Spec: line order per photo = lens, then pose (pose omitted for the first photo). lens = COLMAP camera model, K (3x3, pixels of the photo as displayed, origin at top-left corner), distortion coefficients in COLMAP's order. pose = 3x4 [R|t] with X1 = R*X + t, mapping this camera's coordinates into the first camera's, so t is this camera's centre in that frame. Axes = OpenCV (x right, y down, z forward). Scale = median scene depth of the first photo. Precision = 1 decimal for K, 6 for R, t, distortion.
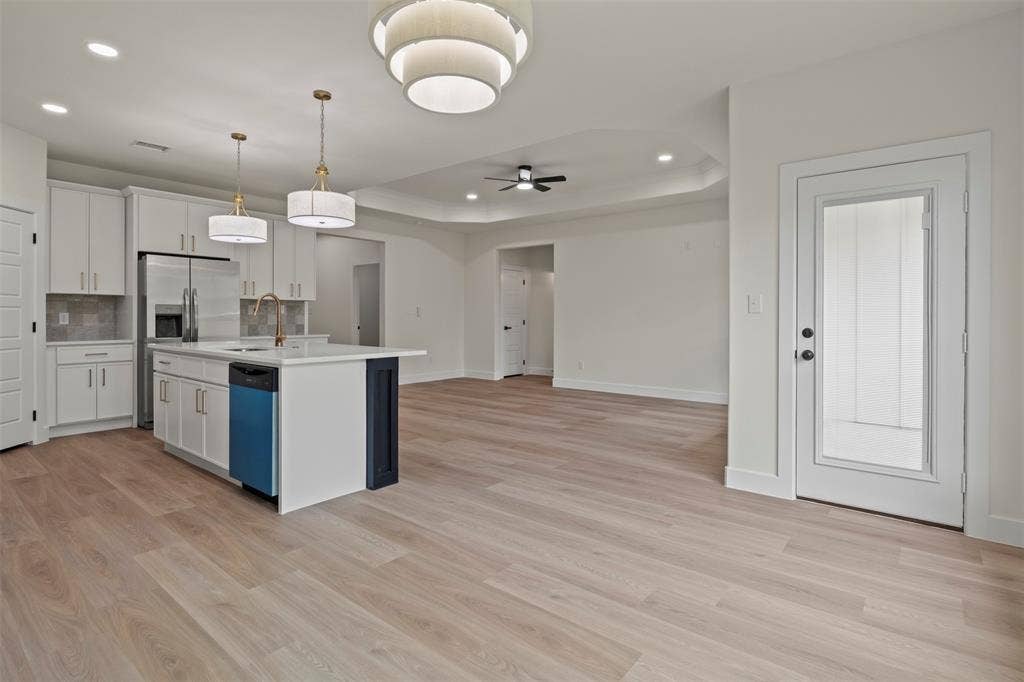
lens RADIAL K [[516.4, 0, 507.8], [0, 516.4, 318.5], [0, 0, 1]] dist [-0.012850, 0.000062]
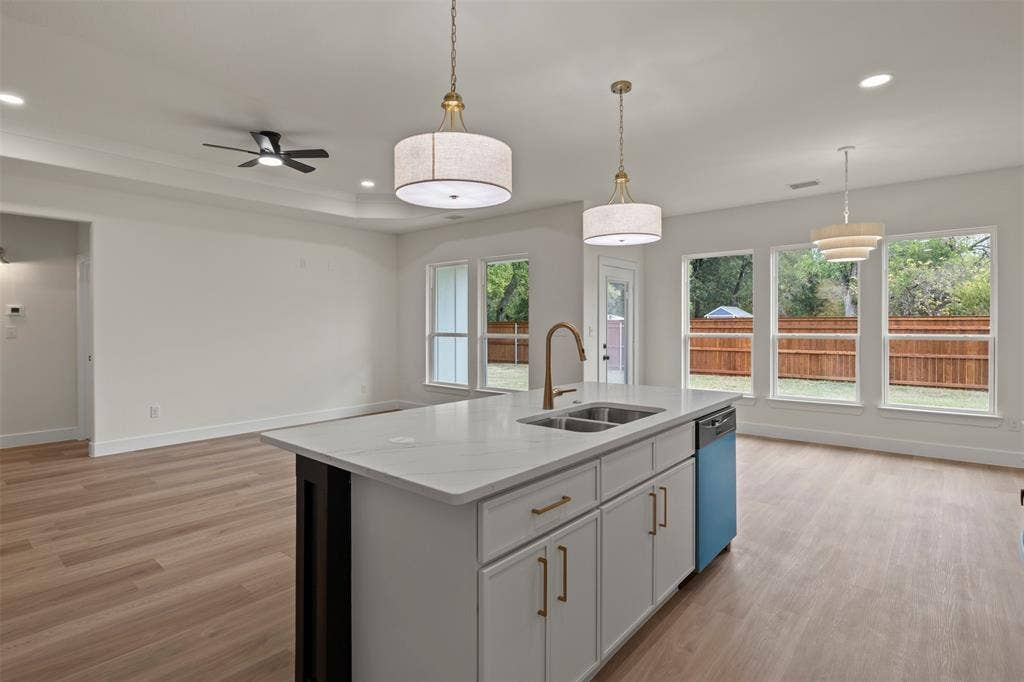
lens RADIAL K [[516.4, 0, 512.4], [0, 516.4, 331.7], [0, 0, 1]] dist [-0.012850, 0.000062]
pose [[0.003761, -0.019506, 0.999803, -0.809311], [0.003536, 0.999804, 0.019493, -0.040096], [-0.999987, 0.003462, 0.003829, 0.791711]]
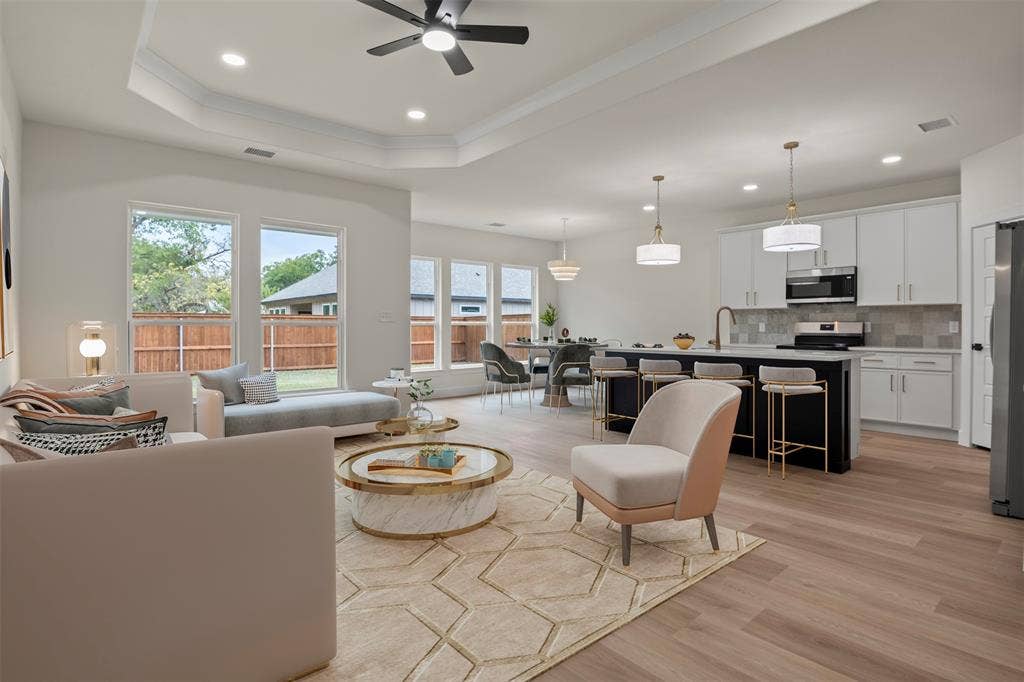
lens RADIAL K [[516.4, 0, 513.2], [0, 516.4, 326.1], [0, 0, 1]] dist [-0.012850, 0.000062]
pose [[-0.987862, -0.000174, 0.155334, -0.122954], [0.000856, 0.999978, 0.006564, -0.007830], [-0.155332, 0.006618, -0.987840, 1.738813]]
